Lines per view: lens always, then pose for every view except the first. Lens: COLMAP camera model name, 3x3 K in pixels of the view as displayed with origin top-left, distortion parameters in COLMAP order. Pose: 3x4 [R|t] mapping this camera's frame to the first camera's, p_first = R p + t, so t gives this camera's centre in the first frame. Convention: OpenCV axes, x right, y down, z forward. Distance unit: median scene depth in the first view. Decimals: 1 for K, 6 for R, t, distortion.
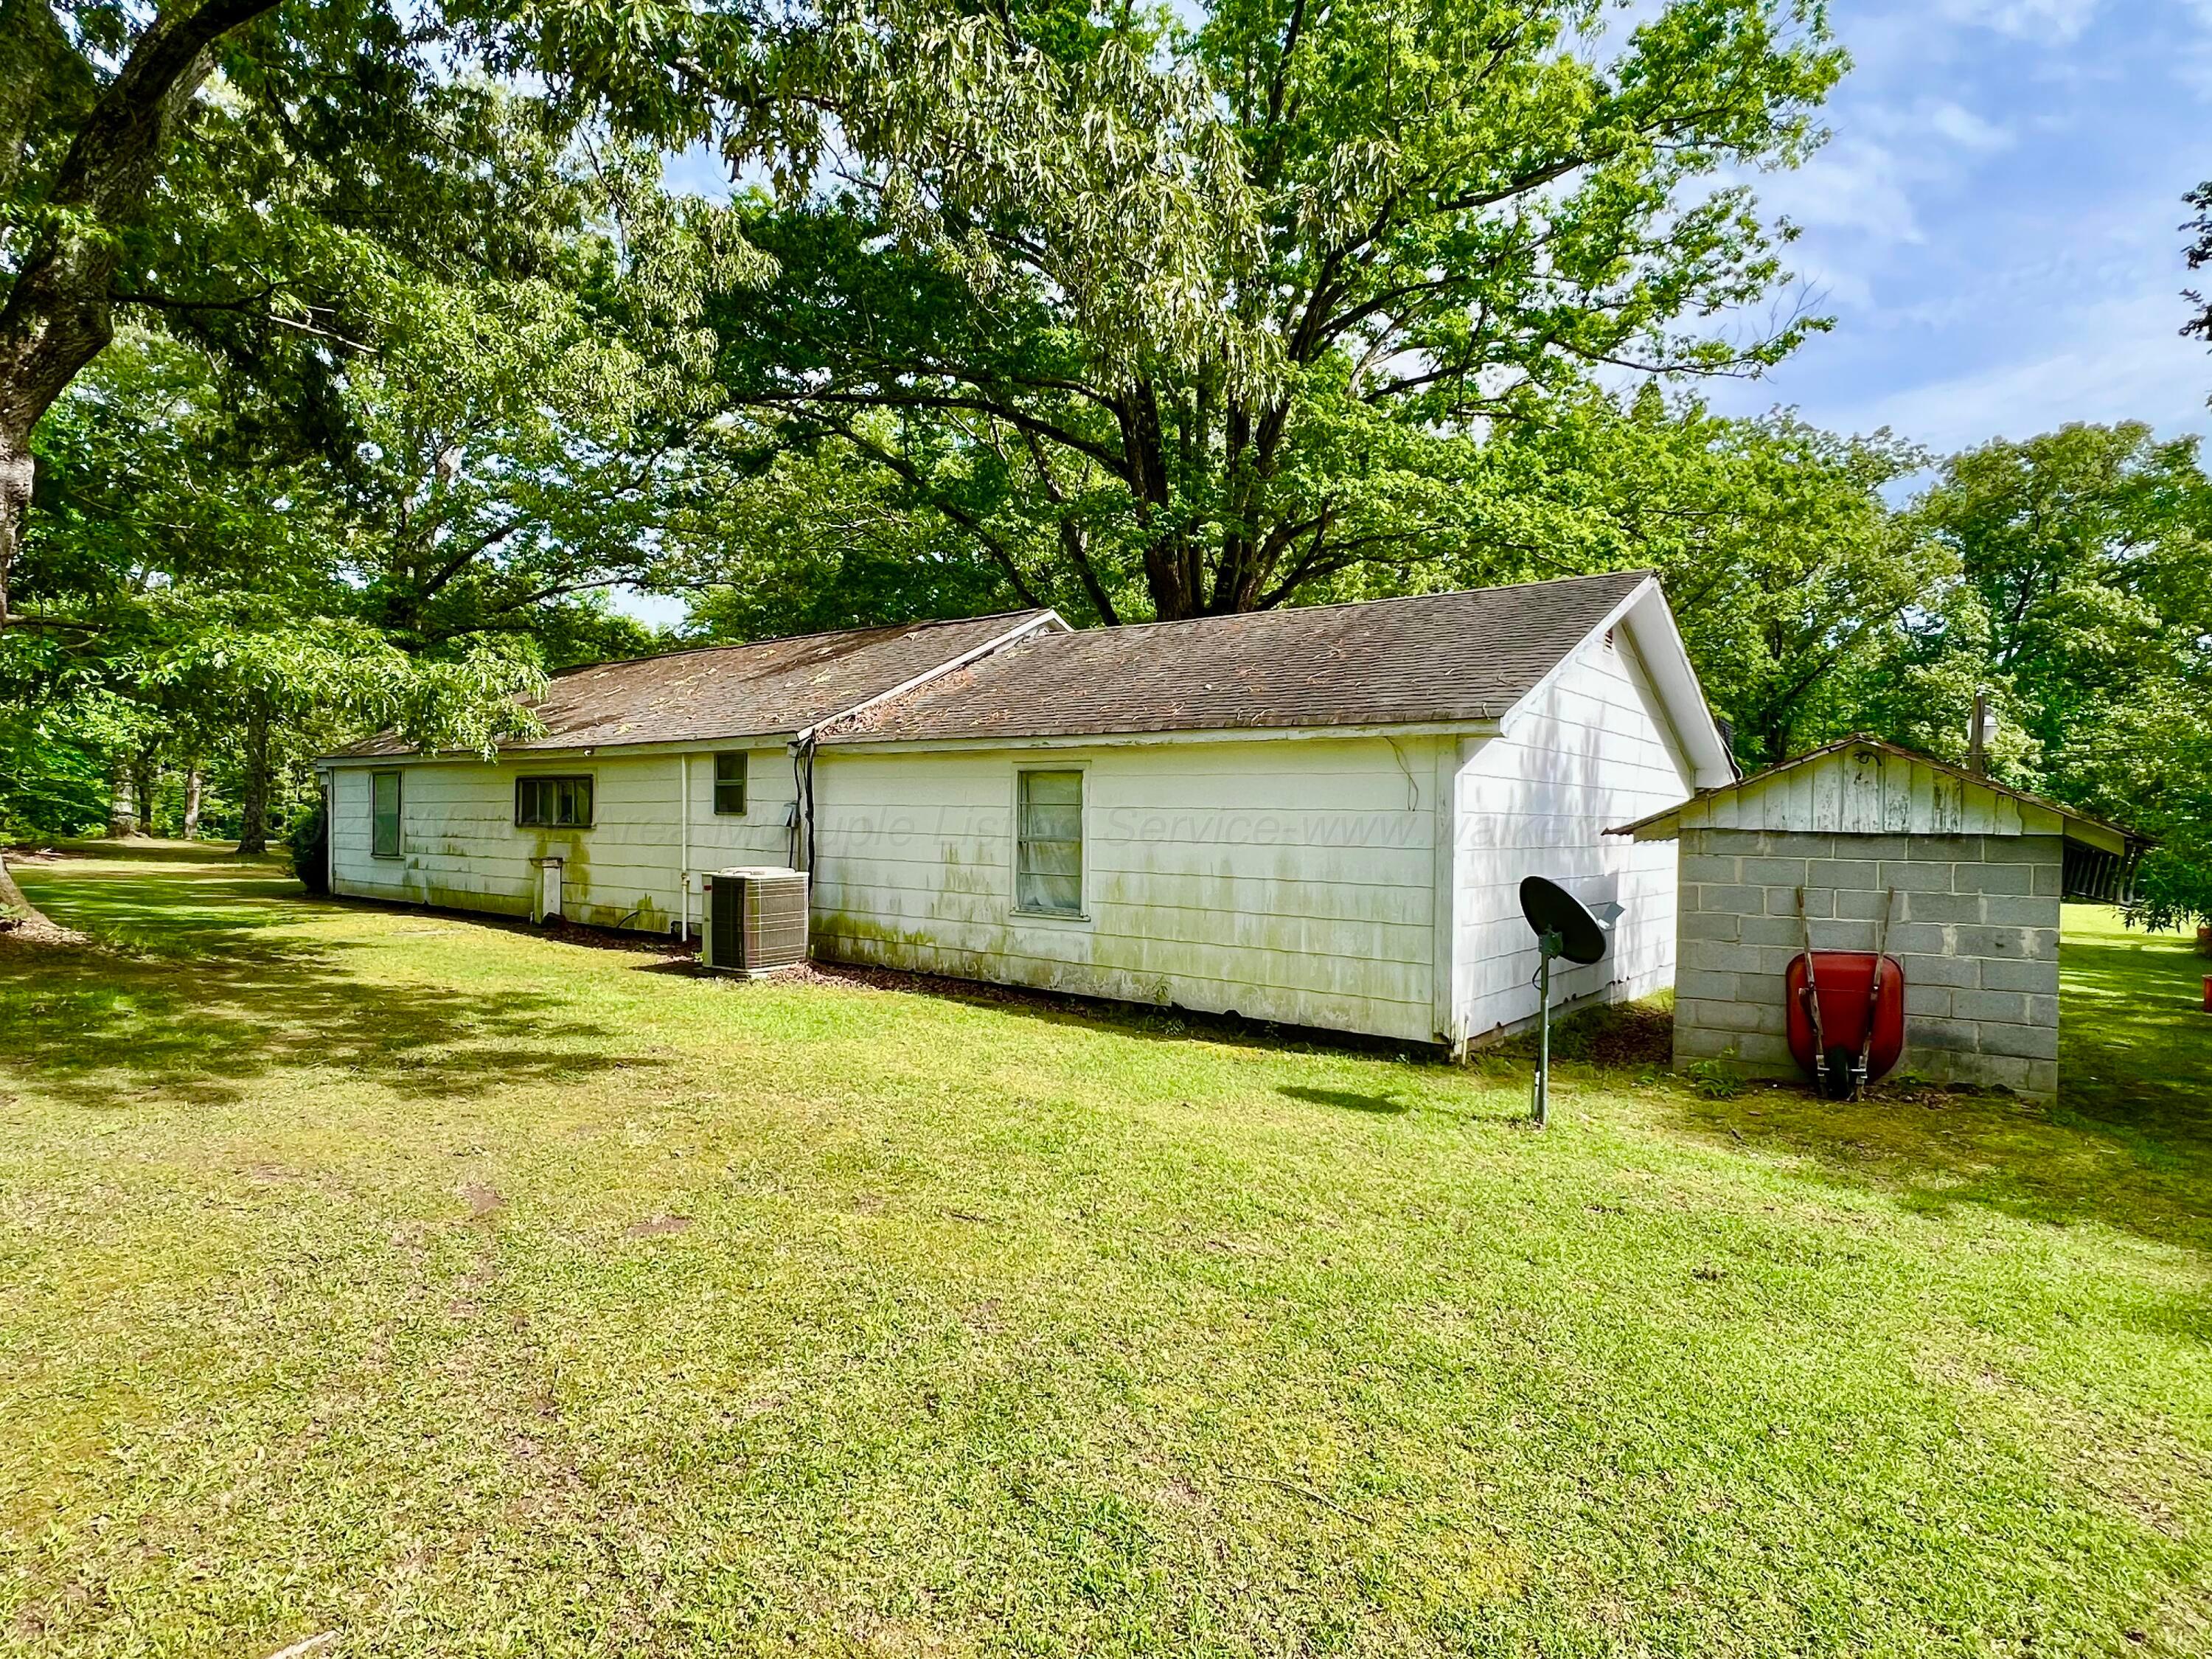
lens RADIAL K [[1236.2, 0, 1106.0], [0, 1236.2, 829.5], [0, 0, 1]] dist [0.001956, 0.000259]
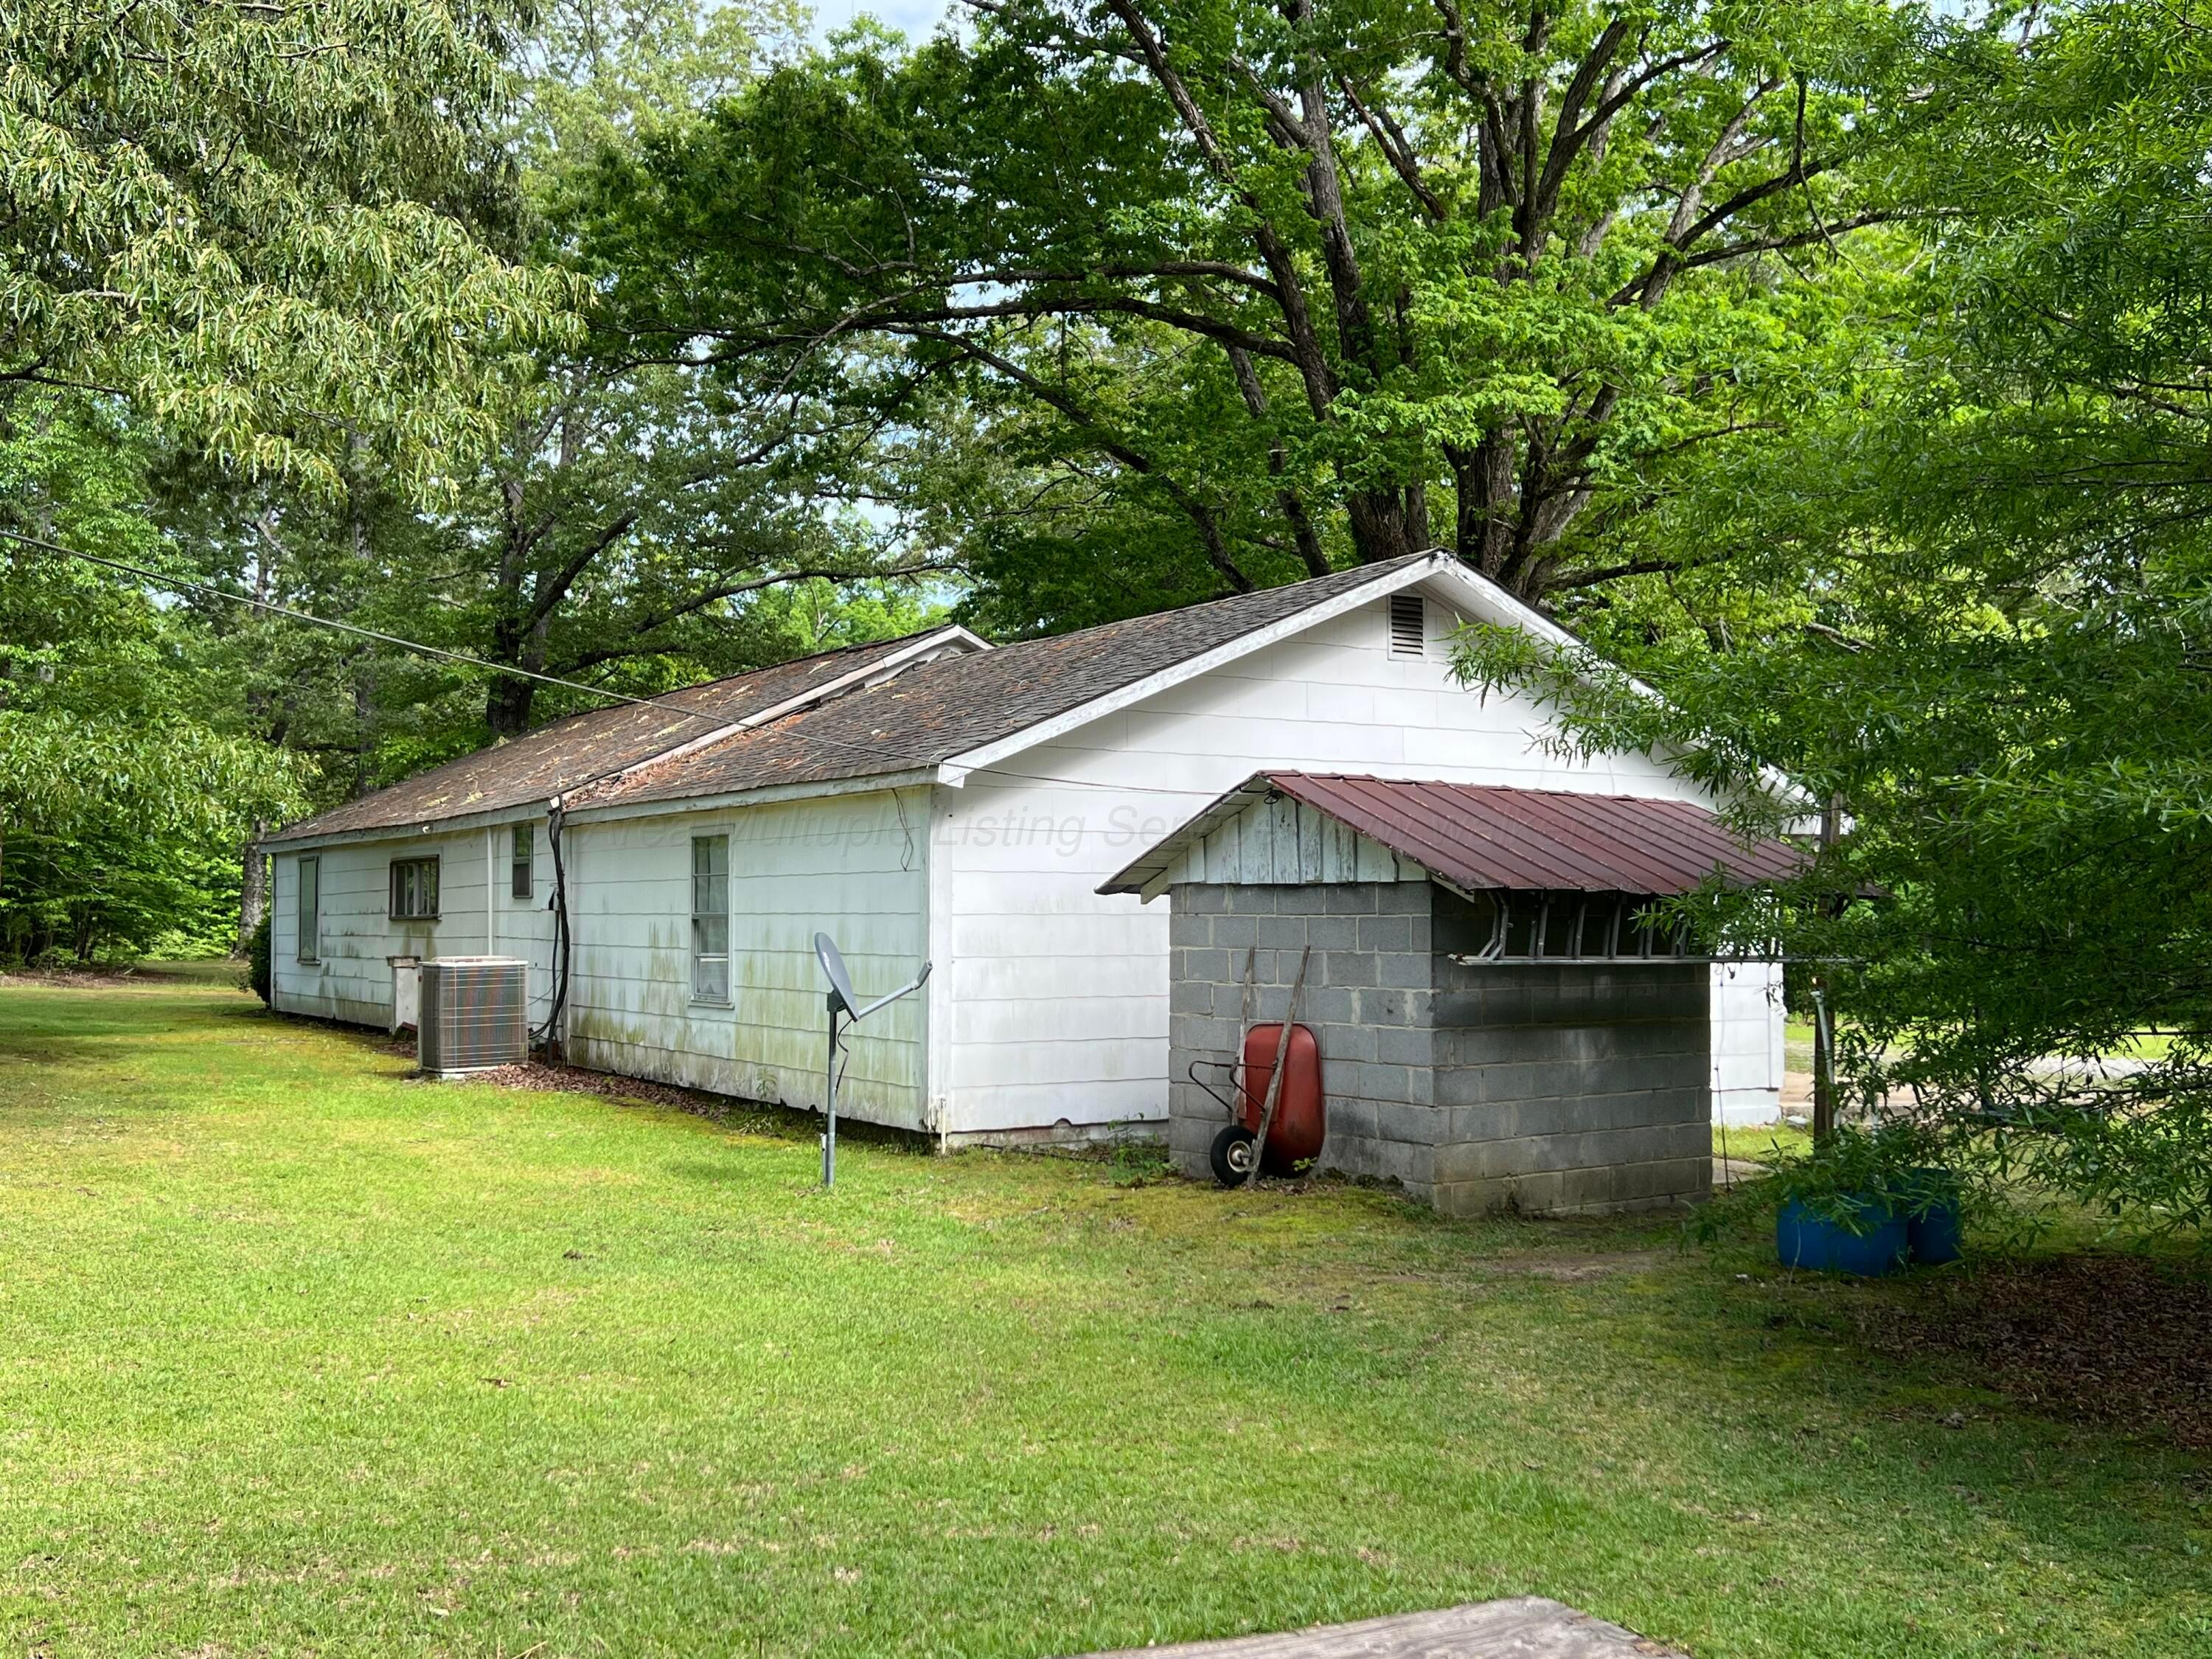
lens RADIAL K [[2188.6, 0, 1106.0], [0, 2188.6, 829.5], [0, 0, 1]] dist [0.139626, -0.000338]
pose [[0.936124, -0.032357, -0.350178, 0.697564], [0.015625, 0.998602, -0.050501, 0.027243], [0.351323, 0.041803, 0.935321, -0.320371]]
